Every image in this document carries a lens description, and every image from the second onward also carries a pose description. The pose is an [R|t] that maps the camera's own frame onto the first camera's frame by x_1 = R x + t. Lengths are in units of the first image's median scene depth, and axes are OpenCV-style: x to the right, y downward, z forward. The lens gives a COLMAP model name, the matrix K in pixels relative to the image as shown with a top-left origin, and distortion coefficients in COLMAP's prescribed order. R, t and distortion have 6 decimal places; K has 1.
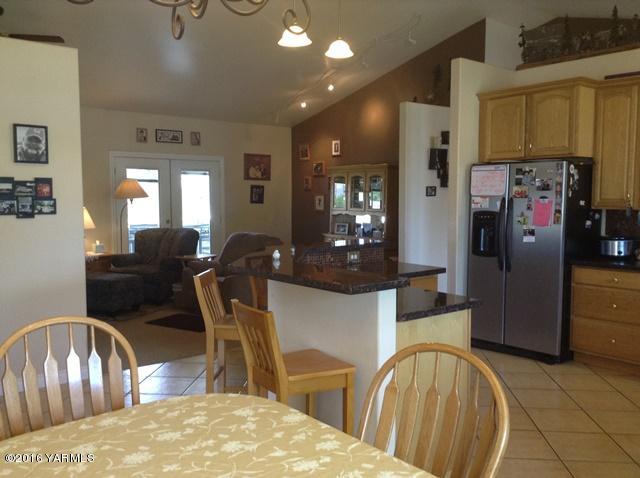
lens RADIAL K [[577.4, 0, 316.9], [0, 577.4, 238.9], [0, 0, 1]] dist [0.140514, -0.230734]
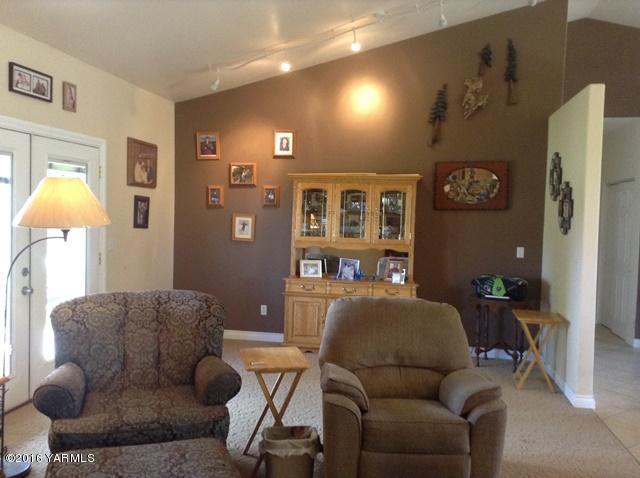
lens RADIAL K [[577.4, 0, 316.9], [0, 577.4, 238.9], [0, 0, 1]] dist [0.140514, -0.230734]
pose [[0.763751, -0.010441, 0.645427, -0.345083], [0.026604, 0.999529, -0.015313, -0.038400], [-0.644963, 0.028867, 0.763669, 0.463999]]
